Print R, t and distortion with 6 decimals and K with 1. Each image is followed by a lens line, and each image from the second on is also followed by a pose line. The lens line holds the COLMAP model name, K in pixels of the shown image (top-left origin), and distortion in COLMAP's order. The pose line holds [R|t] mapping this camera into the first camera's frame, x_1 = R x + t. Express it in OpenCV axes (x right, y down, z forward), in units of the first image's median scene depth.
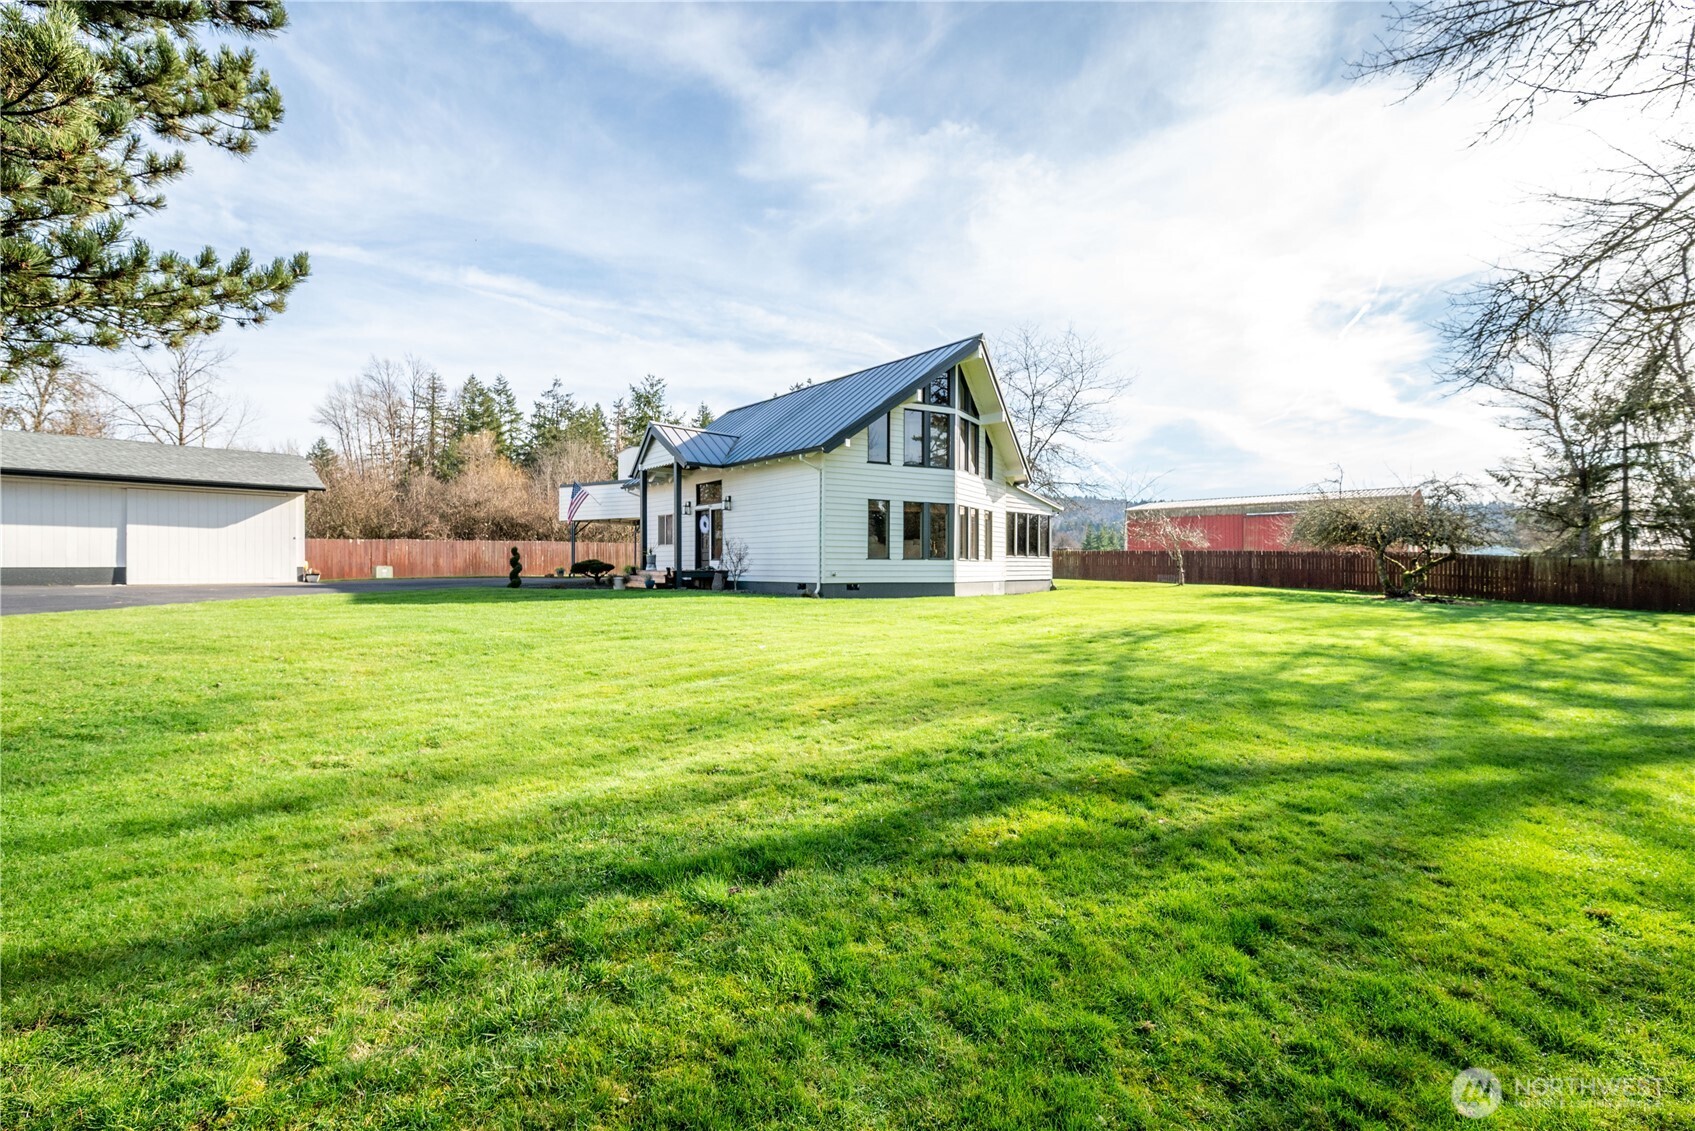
lens RADIAL K [[715.7, 0, 846.8], [0, 715.7, 570.3], [0, 0, 1]] dist [0.002111, 0.000265]
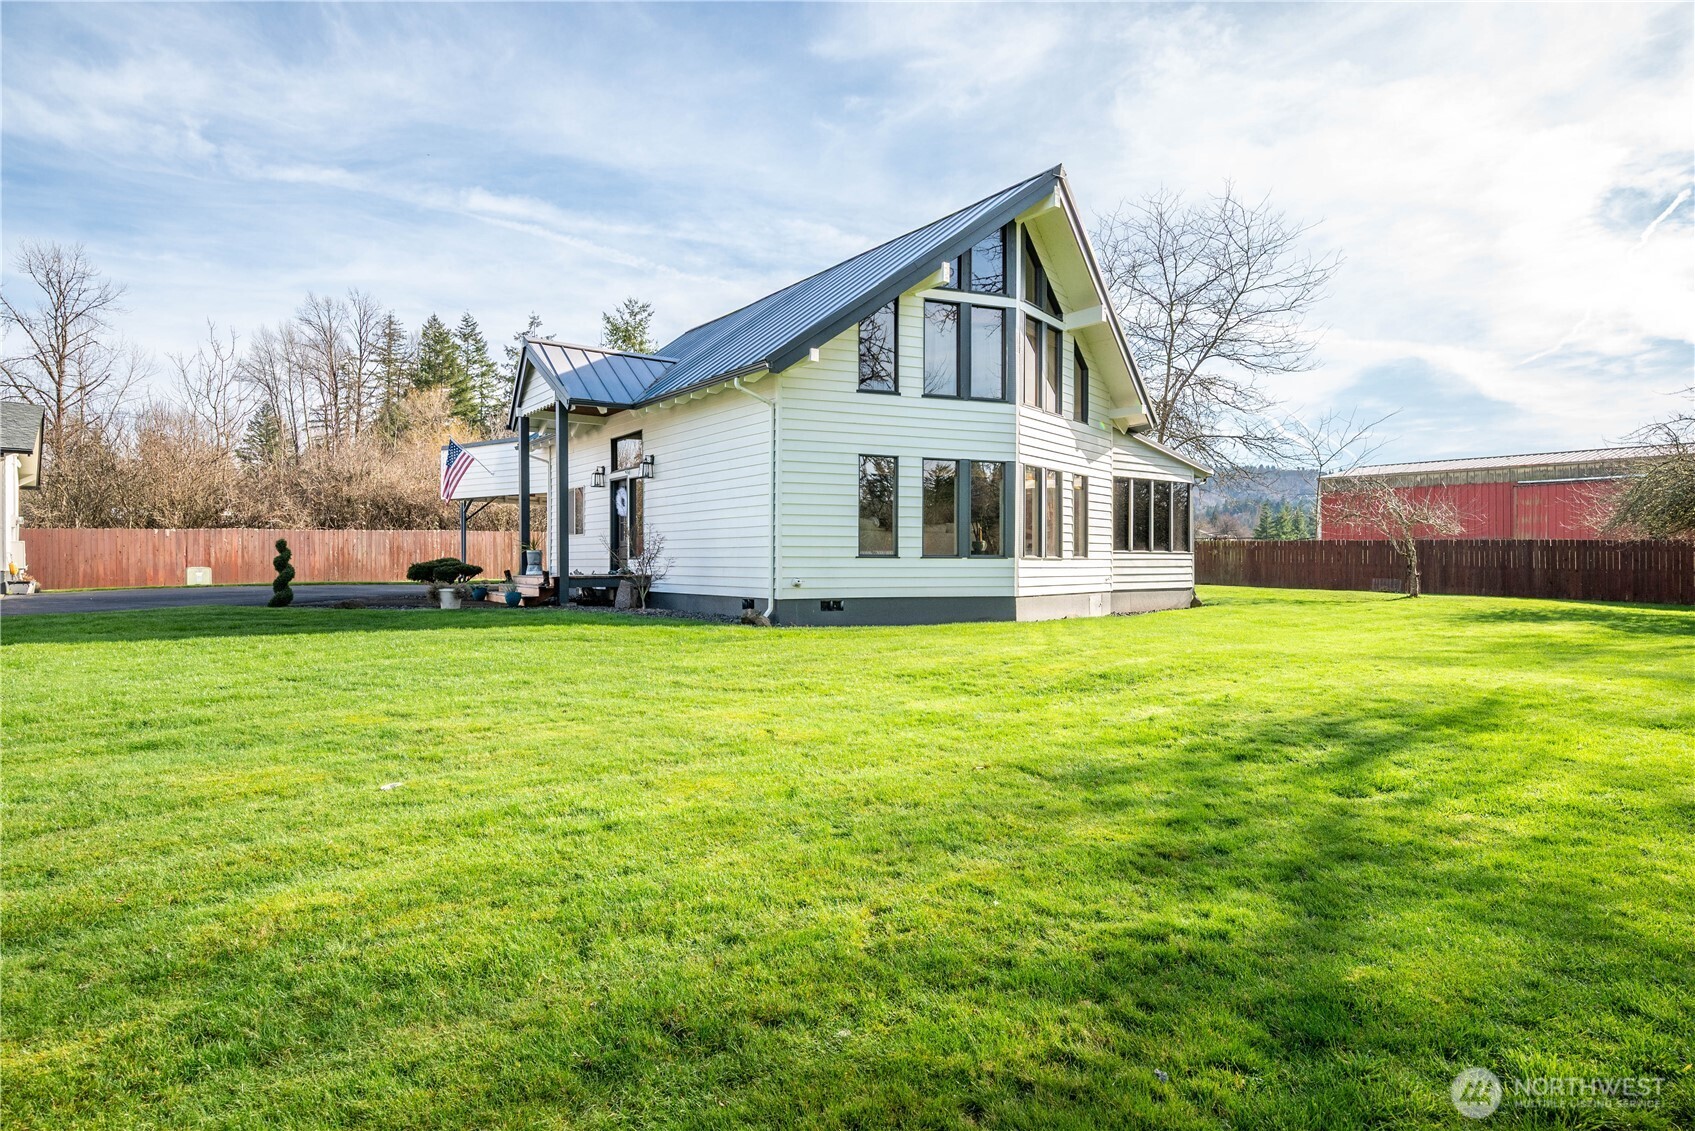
lens RADIAL K [[932.5, 0, 845.2], [0, 932.5, 568.5], [0, 0, 1]] dist [-0.000930, 0.000056]
pose [[0.995297, -0.001356, -0.096863, 0.077533], [0.001566, 0.999997, 0.002087, -0.007236], [0.096859, -0.002229, 0.995296, 0.206667]]
